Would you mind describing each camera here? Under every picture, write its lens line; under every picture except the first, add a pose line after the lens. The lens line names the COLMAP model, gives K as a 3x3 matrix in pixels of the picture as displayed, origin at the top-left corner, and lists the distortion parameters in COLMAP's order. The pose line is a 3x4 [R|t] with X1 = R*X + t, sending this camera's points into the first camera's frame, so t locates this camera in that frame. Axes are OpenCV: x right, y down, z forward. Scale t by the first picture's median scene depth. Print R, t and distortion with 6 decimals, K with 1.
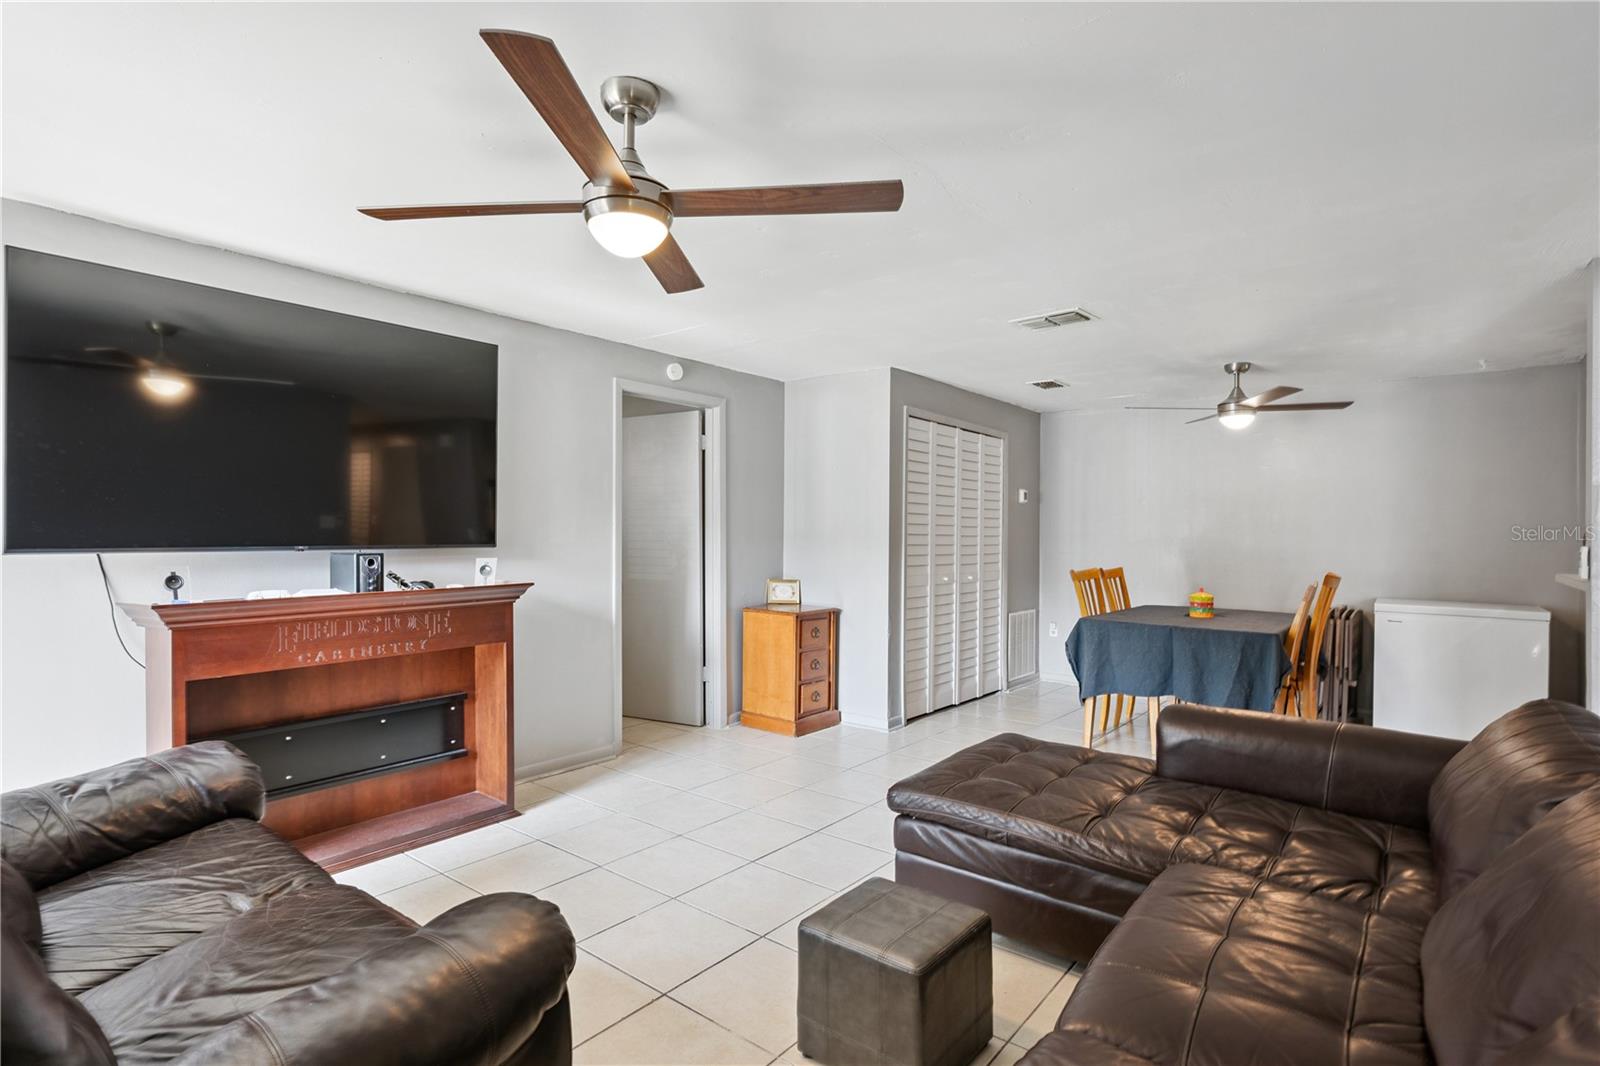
lens RADIAL K [[812.4, 0, 796.2], [0, 812.4, 528.4], [0, 0, 1]] dist [0.006371, 0.001778]
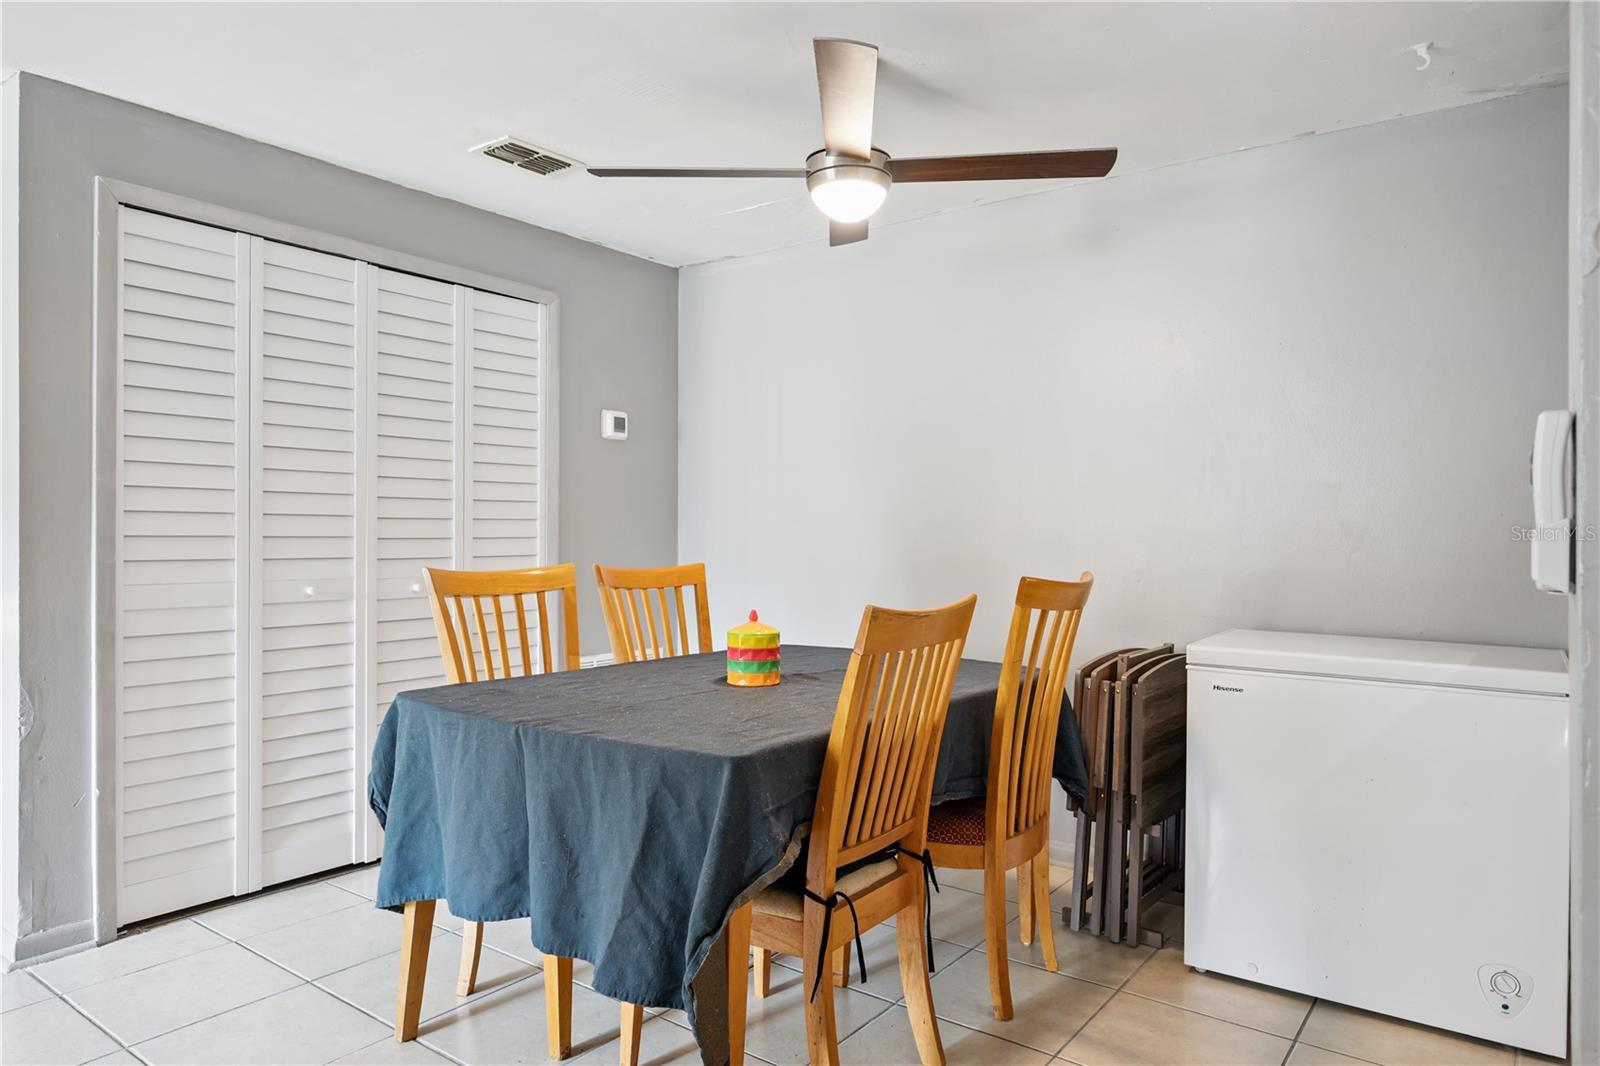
lens RADIAL K [[1010.0, 0, 797.1], [0, 1010.0, 534.9], [0, 0, 1]] dist [-0.004180, -0.002392]
pose [[0.999476, -0.007154, 0.031566, 0.477605], [0.006805, 0.999915, 0.011159, 0.028785], [-0.031643, -0.010938, 0.999439, 0.473452]]
